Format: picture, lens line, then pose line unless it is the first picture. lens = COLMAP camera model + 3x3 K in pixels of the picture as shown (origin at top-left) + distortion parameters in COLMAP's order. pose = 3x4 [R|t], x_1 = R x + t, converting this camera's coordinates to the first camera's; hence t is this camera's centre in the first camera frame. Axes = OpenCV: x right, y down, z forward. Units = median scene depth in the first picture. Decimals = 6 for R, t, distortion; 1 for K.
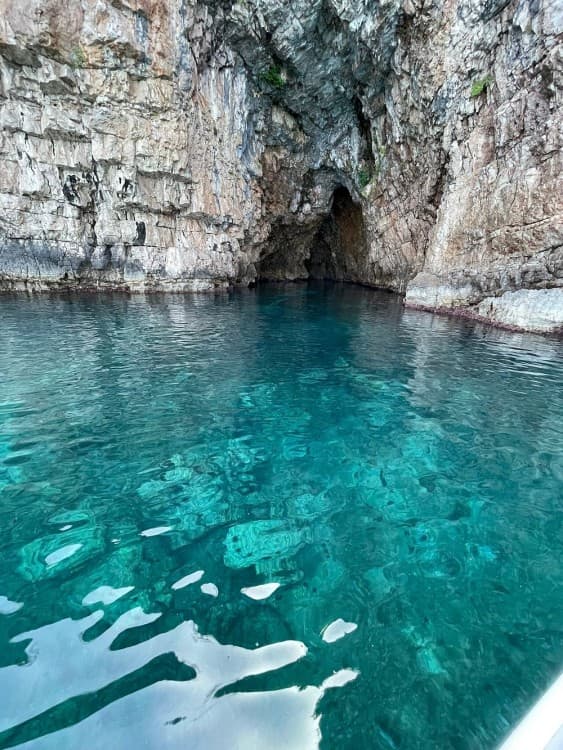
lens RADIAL K [[302.4, 0, 281.5], [0, 302.4, 375.0], [0, 0, 1]] dist [0.008778, -0.003623]
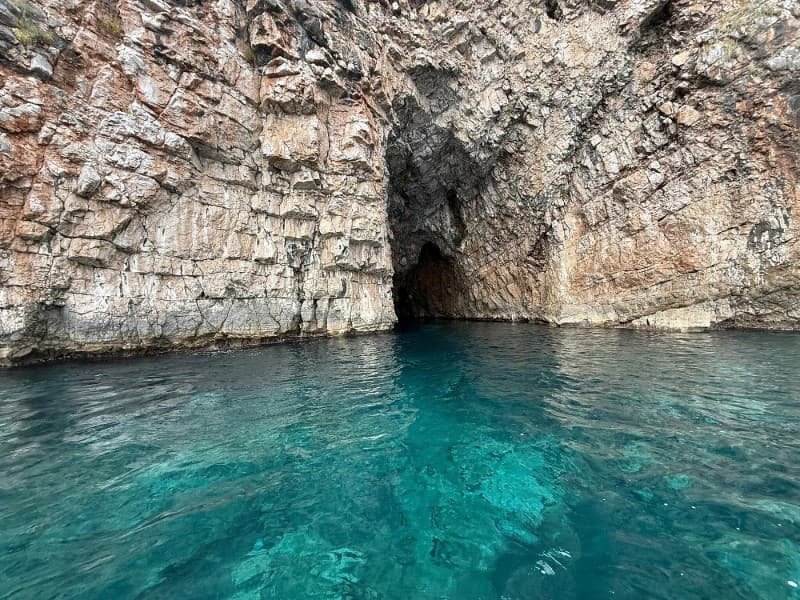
lens RADIAL K [[322.5, 0, 400.0], [0, 322.5, 300.0], [0, 0, 1]] dist [0.008778, -0.003623]
pose [[0.960013, -0.060482, 0.273343, -0.629017], [0.155324, 0.927395, -0.340314, 0.009288], [-0.232914, 0.369163, 0.899705, -0.098268]]
